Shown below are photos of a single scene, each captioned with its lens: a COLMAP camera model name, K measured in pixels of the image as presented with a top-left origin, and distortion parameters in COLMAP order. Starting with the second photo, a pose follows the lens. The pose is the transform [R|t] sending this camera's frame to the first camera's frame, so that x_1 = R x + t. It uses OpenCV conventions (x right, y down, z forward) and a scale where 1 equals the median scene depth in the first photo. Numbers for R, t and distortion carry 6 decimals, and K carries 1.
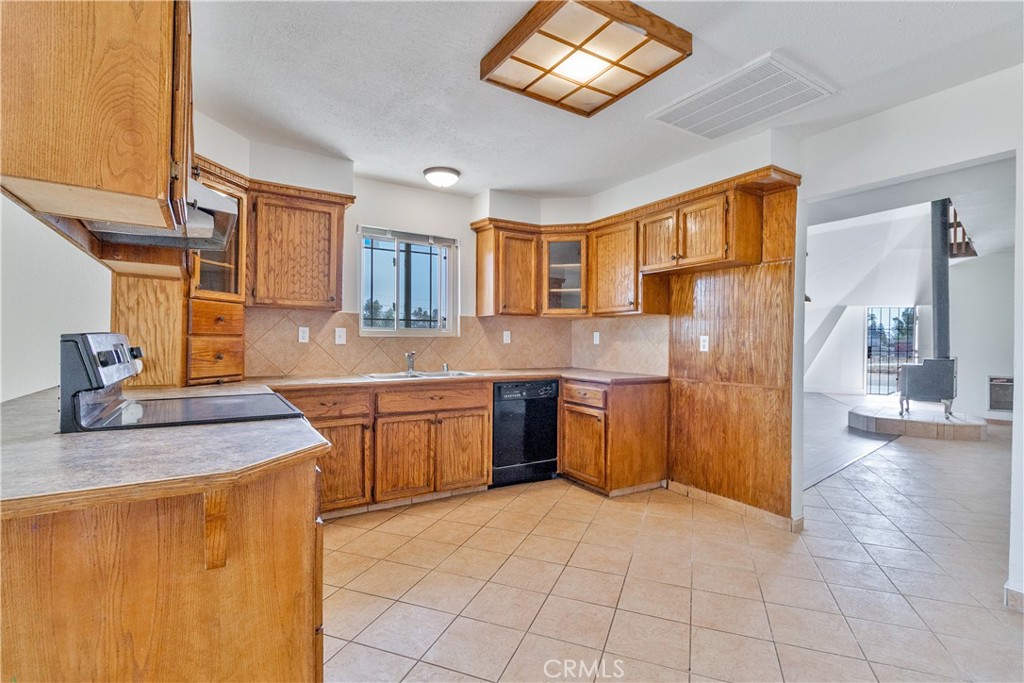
lens RADIAL K [[479.0, 0, 515.6], [0, 479.0, 333.7], [0, 0, 1]] dist [0.001127, 0.000056]
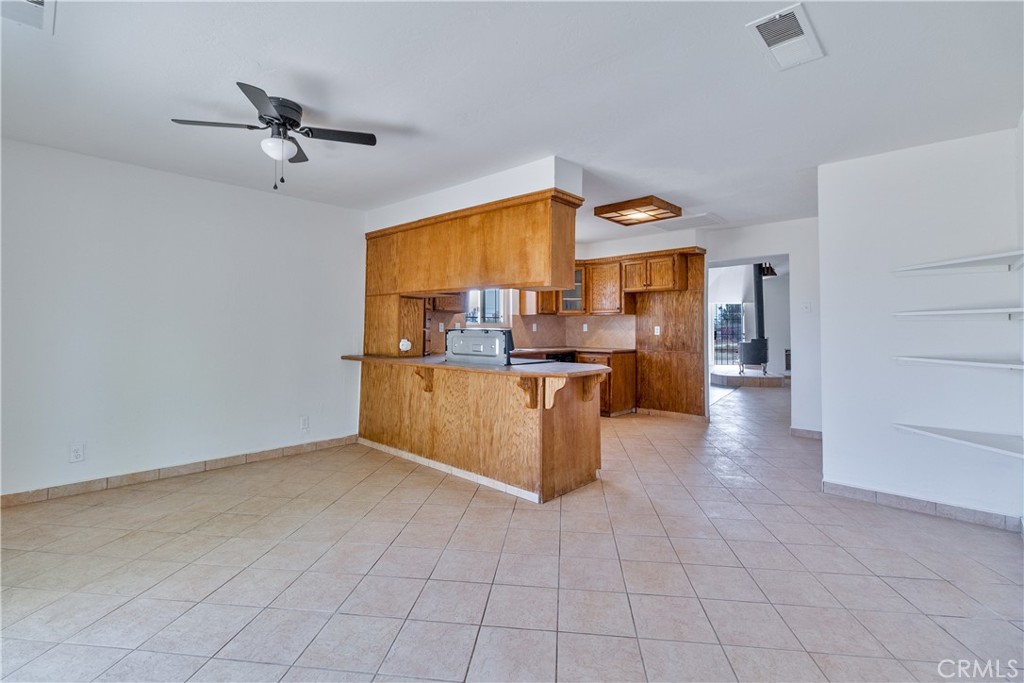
lens RADIAL K [[464.5, 0, 510.7], [0, 464.5, 302.1], [0, 0, 1]] dist [0.000781, 0.000002]
pose [[0.970070, 0.006250, 0.242744, -0.577687], [0.003724, 0.999168, -0.040609, -0.018150], [-0.242796, 0.040297, 0.969240, -0.596419]]
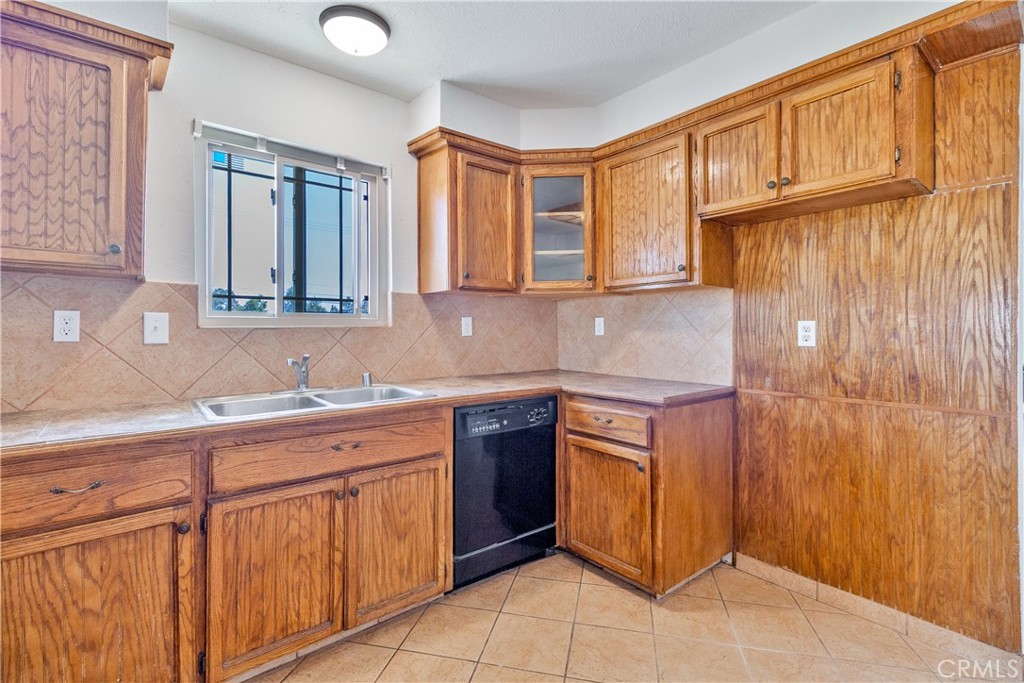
lens RADIAL K [[480.0, 0, 512.0], [0, 480.0, 318.8], [0, 0, 1]] dist [0.001895, -0.000029]
pose [[0.991393, -0.008885, 0.130619, -0.051431], [0.009955, 0.999922, -0.007537, 0.002958], [-0.130542, 0.008772, 0.991404, 0.433321]]
